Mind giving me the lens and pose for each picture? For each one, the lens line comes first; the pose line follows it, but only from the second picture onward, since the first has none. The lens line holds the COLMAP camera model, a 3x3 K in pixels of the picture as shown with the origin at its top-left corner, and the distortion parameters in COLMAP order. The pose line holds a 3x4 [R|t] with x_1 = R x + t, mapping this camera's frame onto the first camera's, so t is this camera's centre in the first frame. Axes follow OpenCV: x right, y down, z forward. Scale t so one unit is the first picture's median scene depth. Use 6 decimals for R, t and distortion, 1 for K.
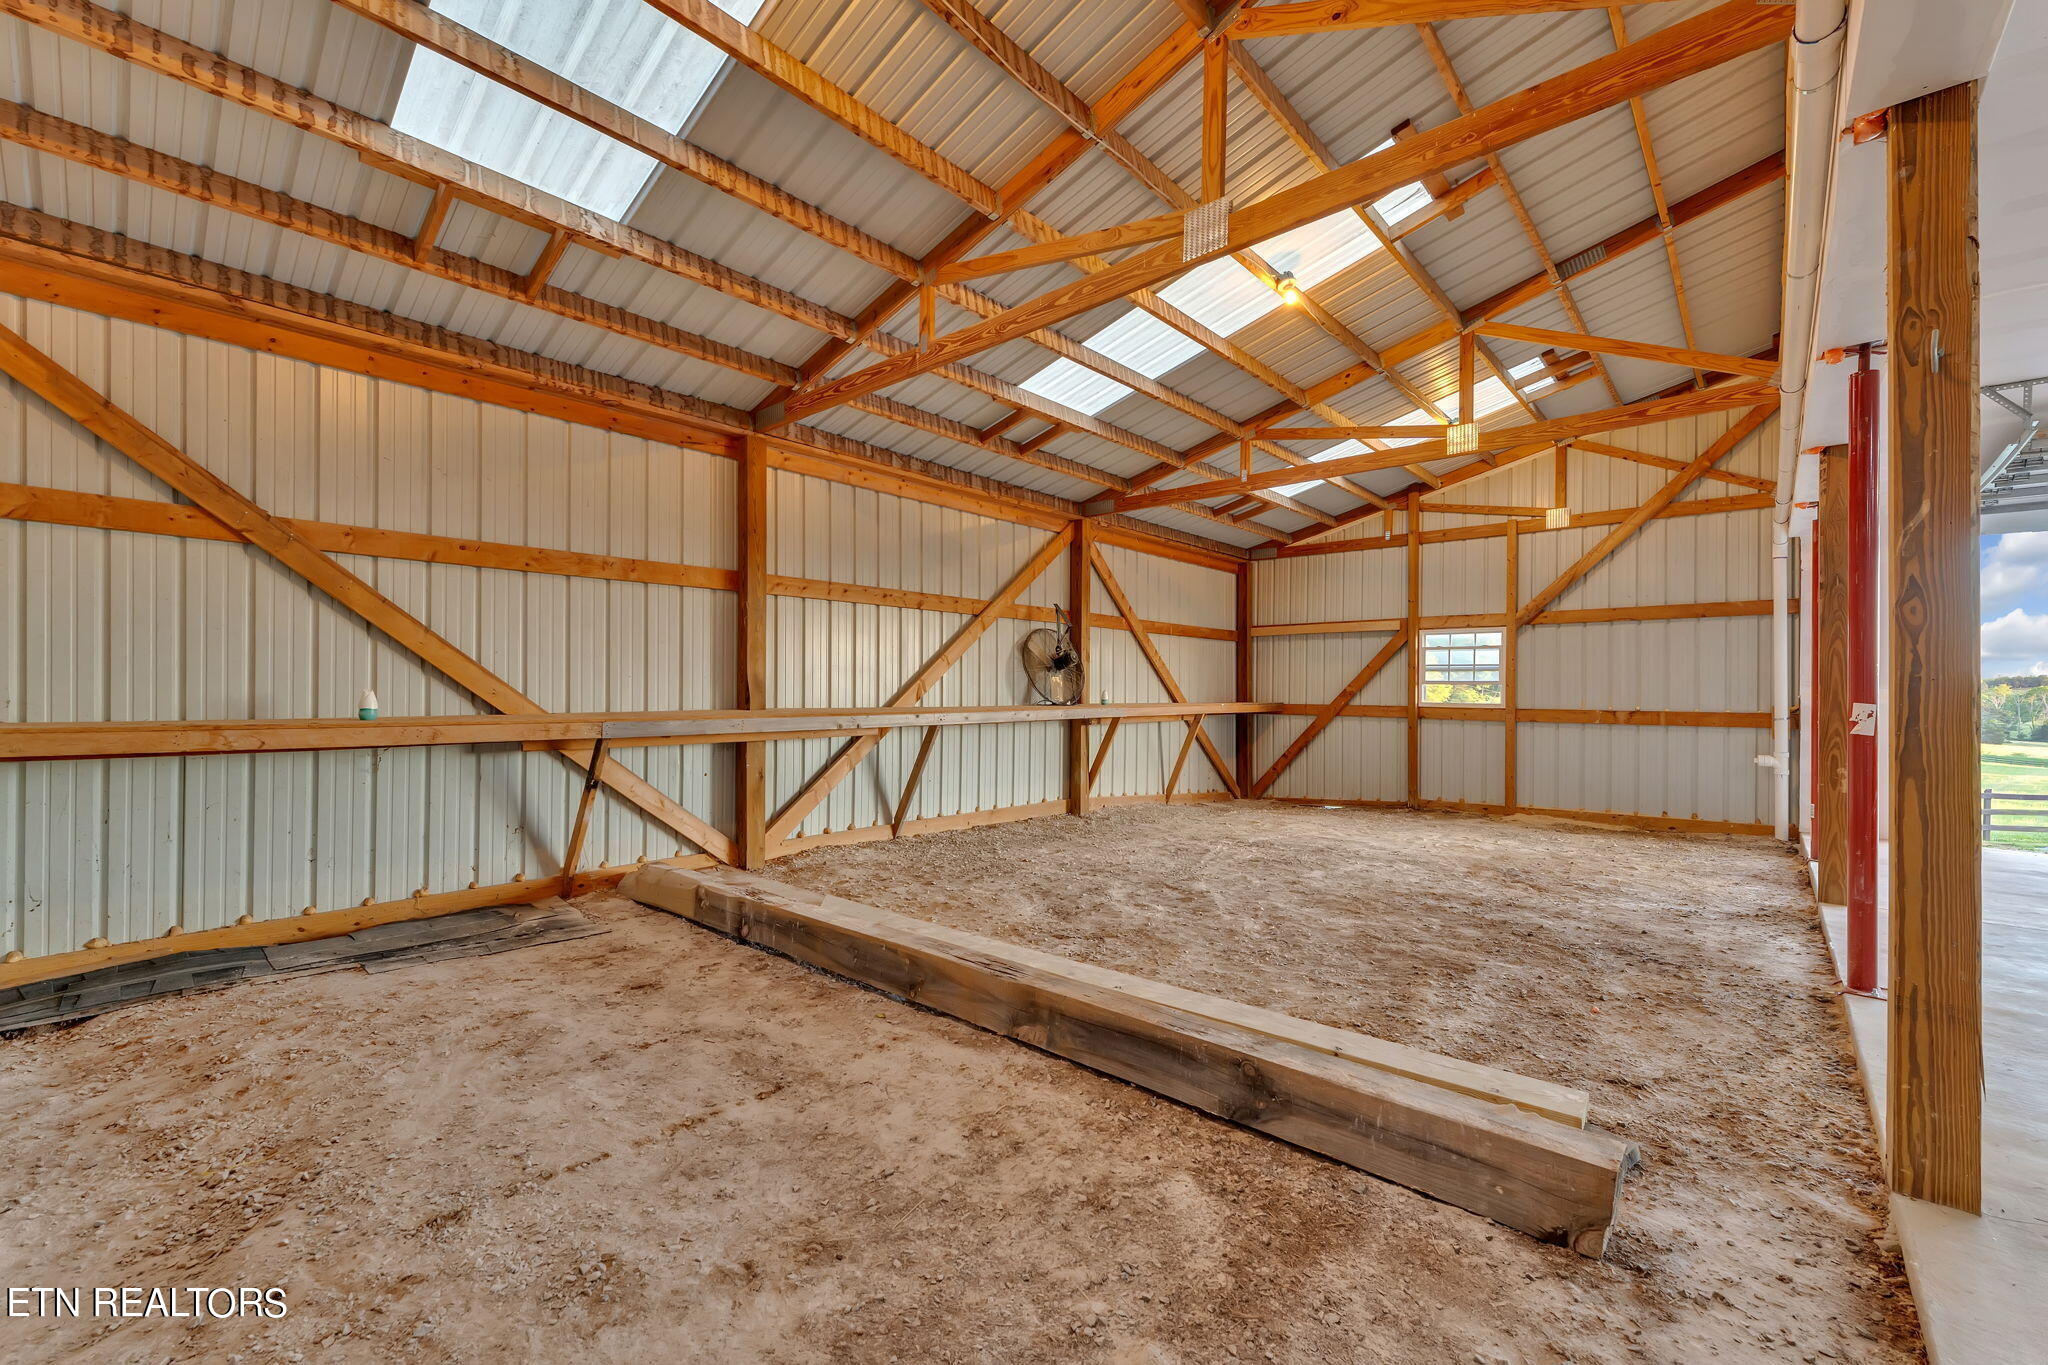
lens RADIAL K [[840.4, 0, 1024.0], [0, 840.4, 682.5], [0, 0, 1]] dist [-0.000388, 0.000103]
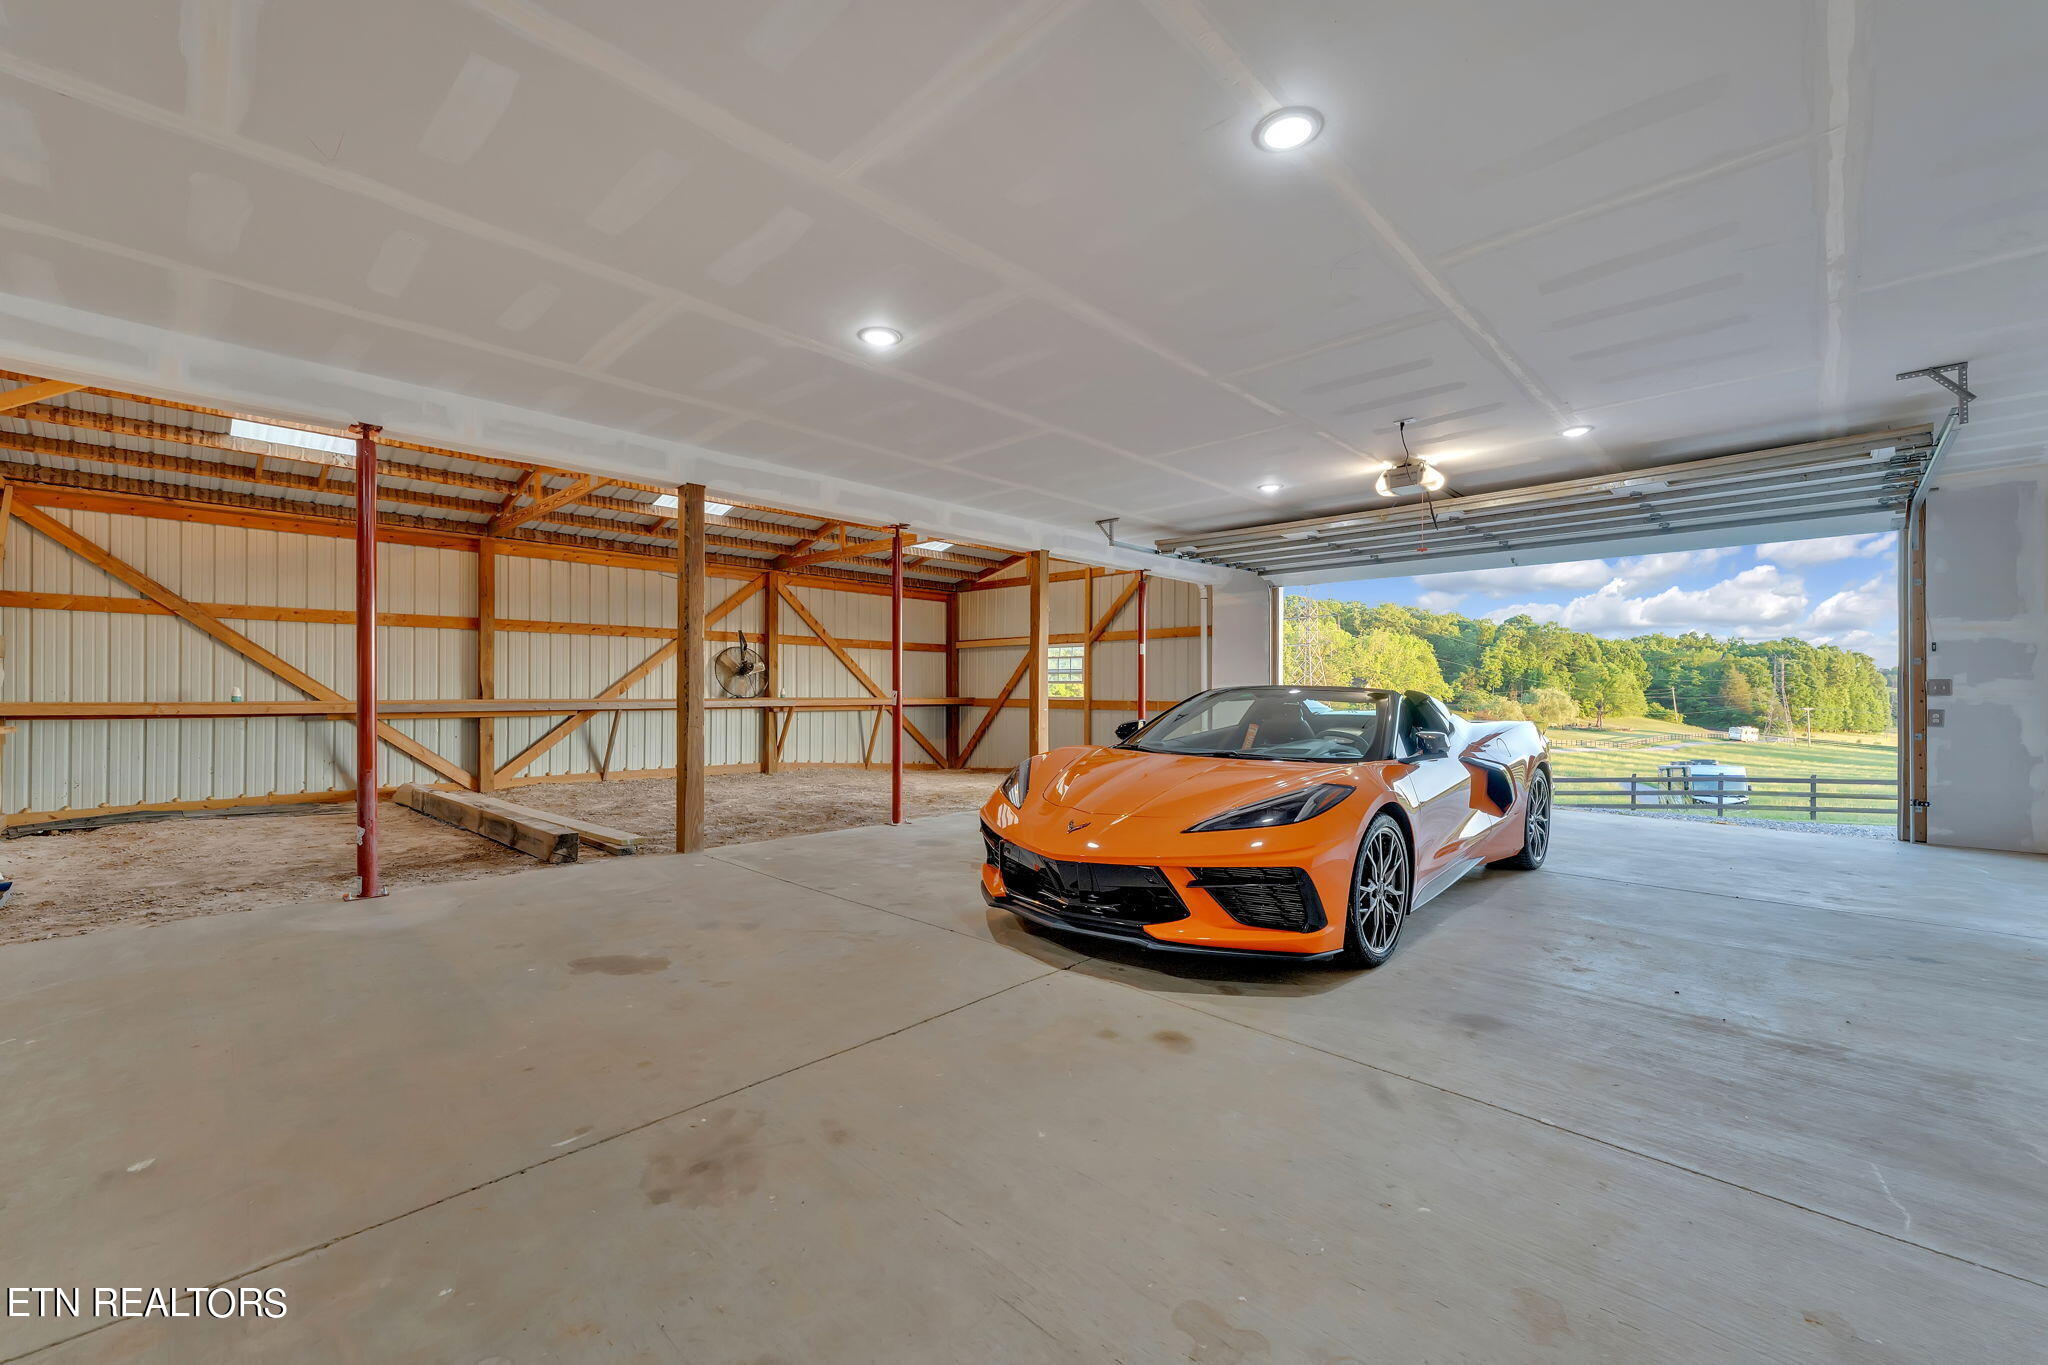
lens RADIAL K [[840.4, 0, 1024.0], [0, 840.4, 682.5], [0, 0, 1]] dist [-0.000388, 0.000103]
pose [[0.999649, -0.003230, -0.026301, 0.850011], [0.003183, 0.999993, -0.001854, 0.004981], [0.026306, 0.001770, 0.999652, -0.708375]]
